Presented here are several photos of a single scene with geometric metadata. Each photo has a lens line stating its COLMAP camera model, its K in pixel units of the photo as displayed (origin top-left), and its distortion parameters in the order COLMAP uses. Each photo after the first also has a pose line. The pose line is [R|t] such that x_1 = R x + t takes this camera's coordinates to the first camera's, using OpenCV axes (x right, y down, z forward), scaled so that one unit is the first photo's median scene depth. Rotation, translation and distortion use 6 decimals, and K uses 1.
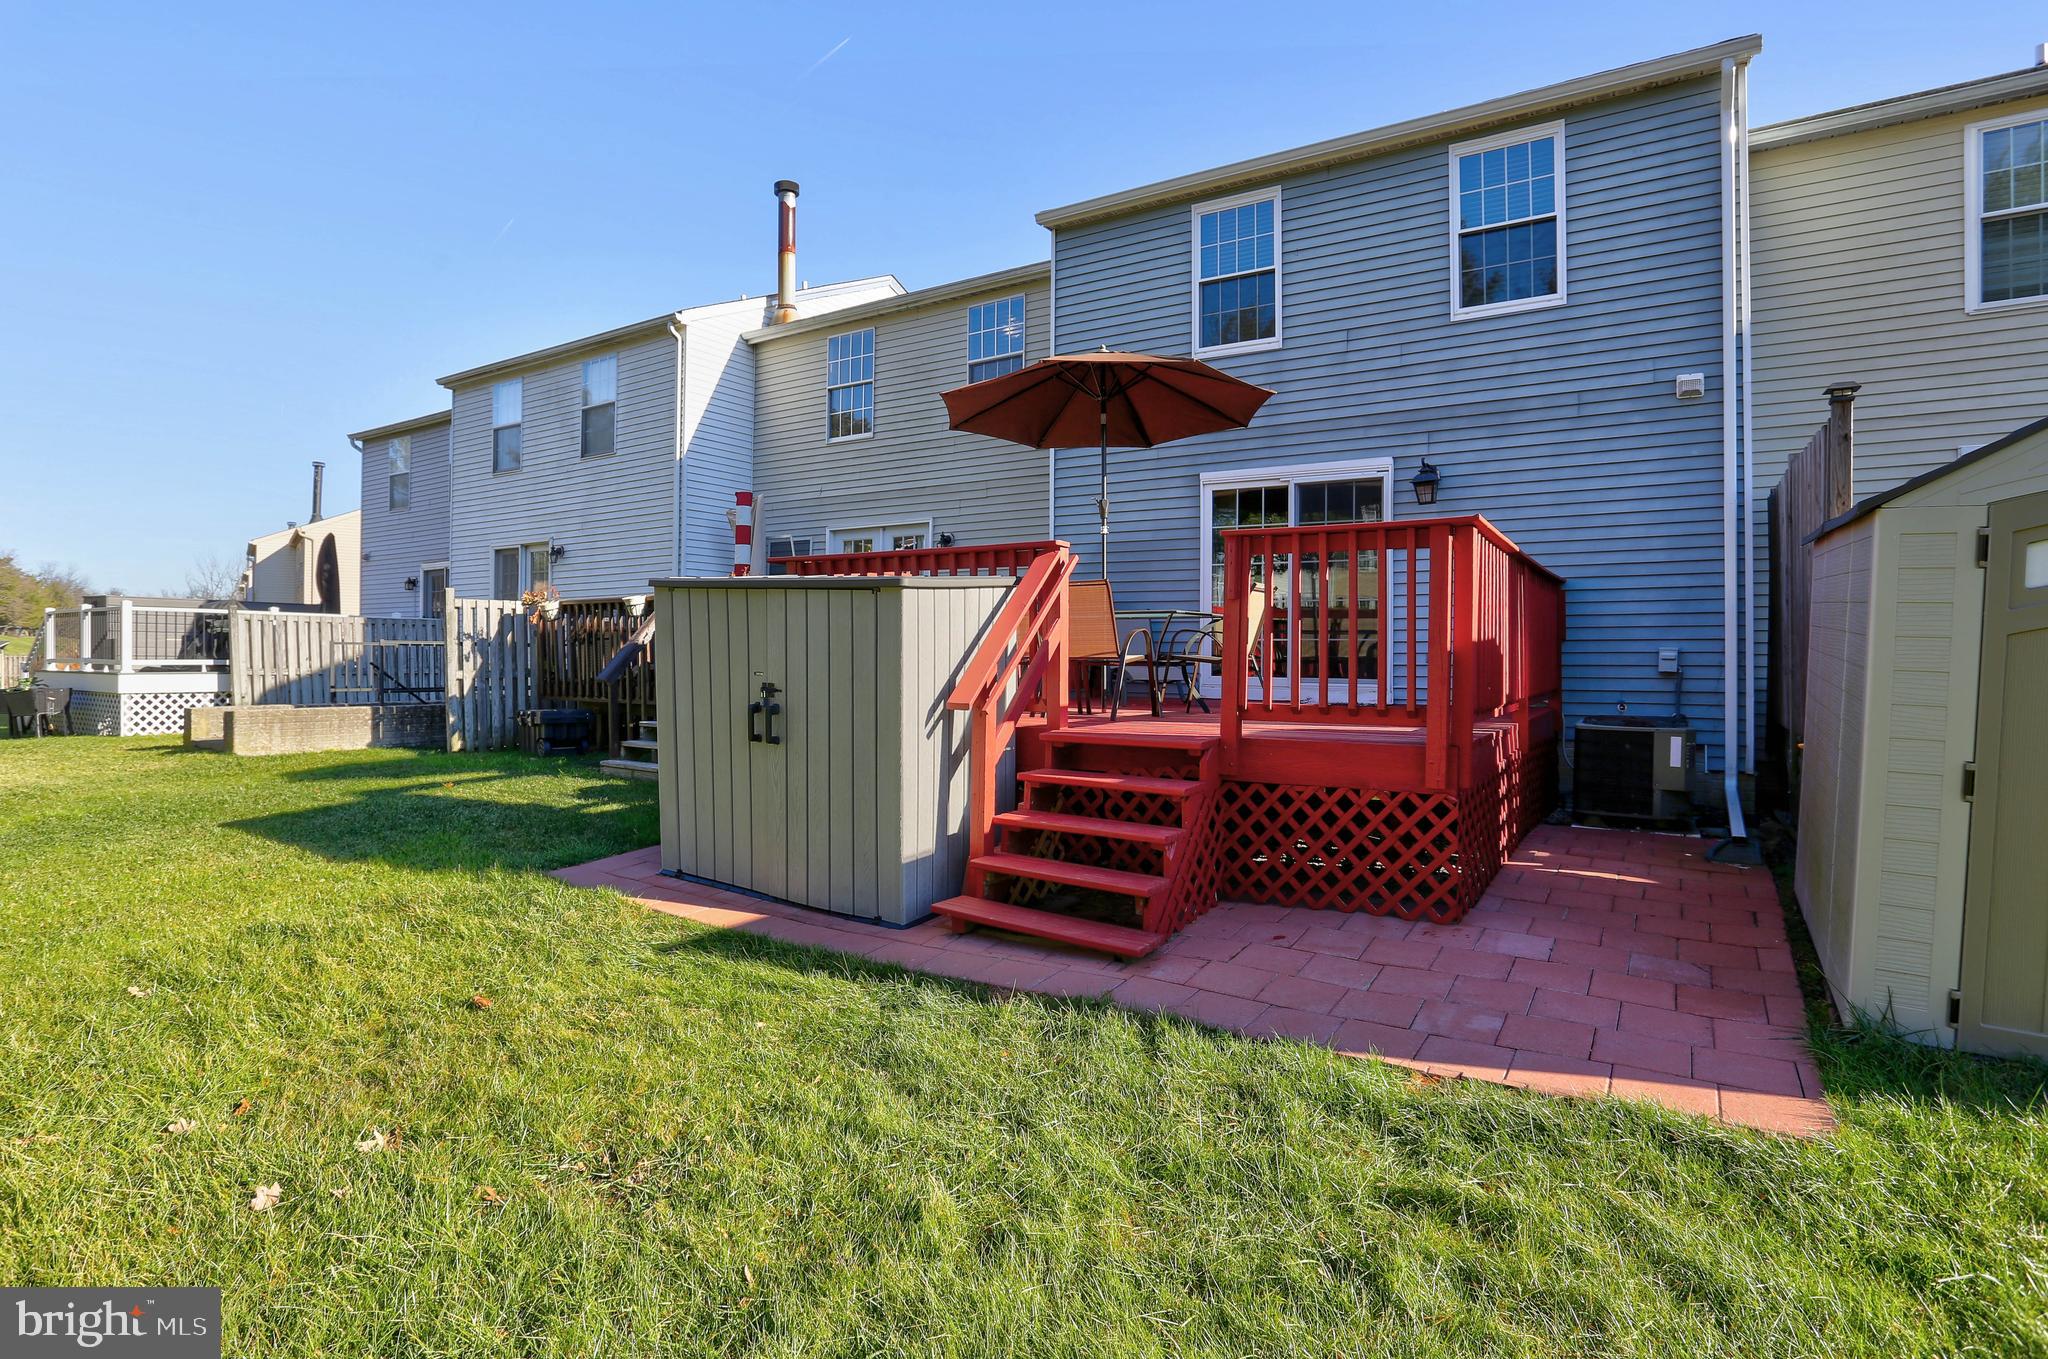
lens RADIAL K [[974.4, 0, 1024.0], [0, 974.4, 679.5], [0, 0, 1]] dist [-0.066351, 0.027690]
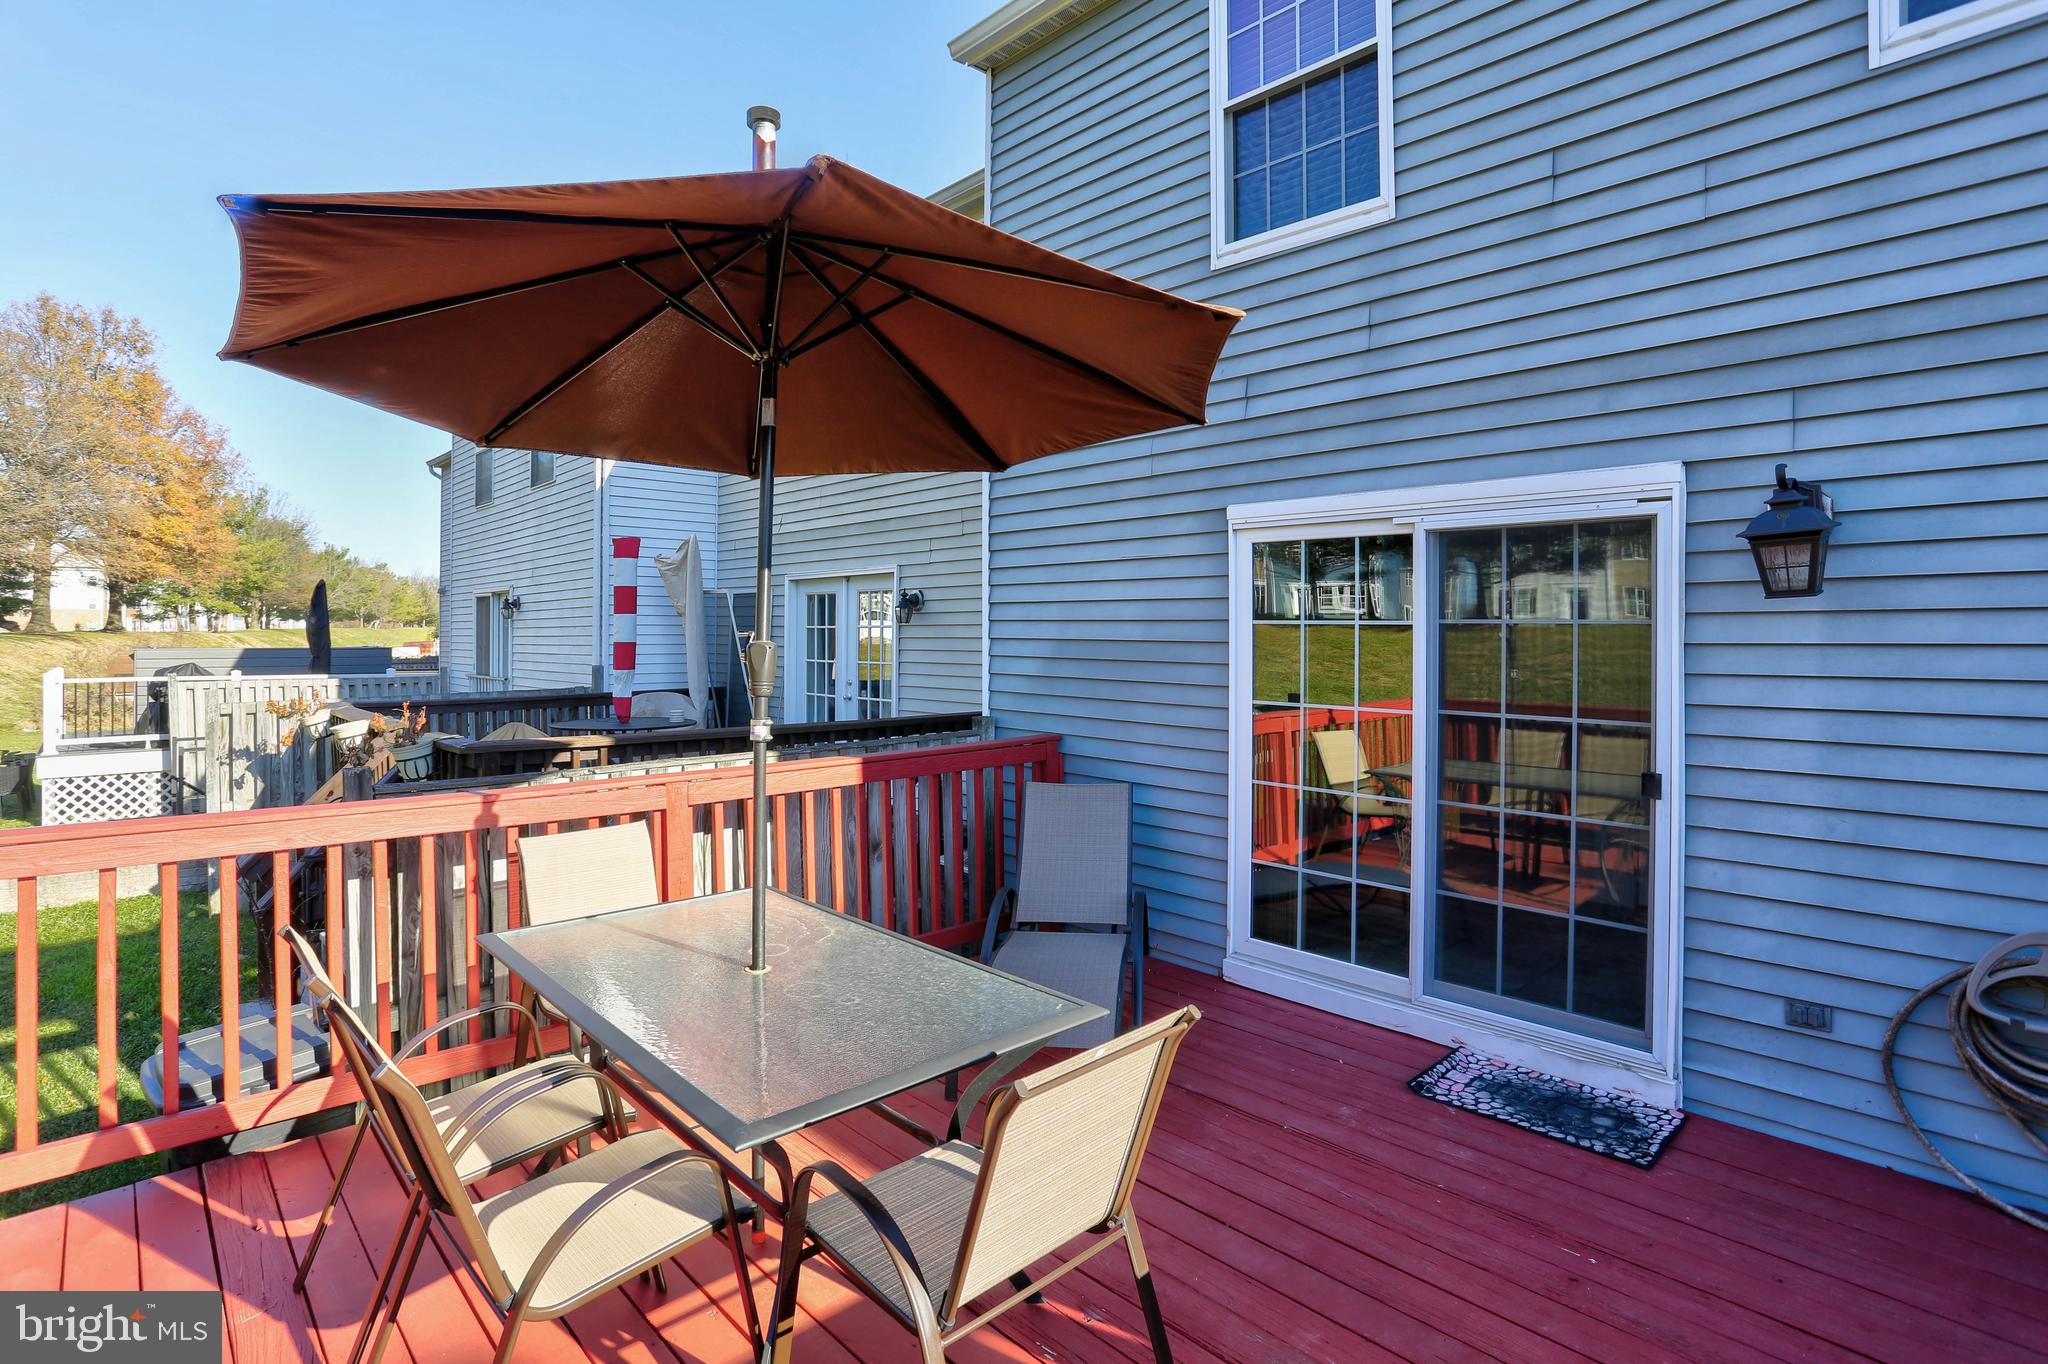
lens RADIAL K [[979.6, 0, 1024.1], [0, 979.6, 648.6], [0, 0, 1]] dist [-0.076143, 0.034342]
pose [[0.972651, -0.001646, -0.232264, 0.227054], [-0.002754, 0.999823, -0.018619, -0.156583], [0.232254, 0.018749, 0.972474, 0.603043]]
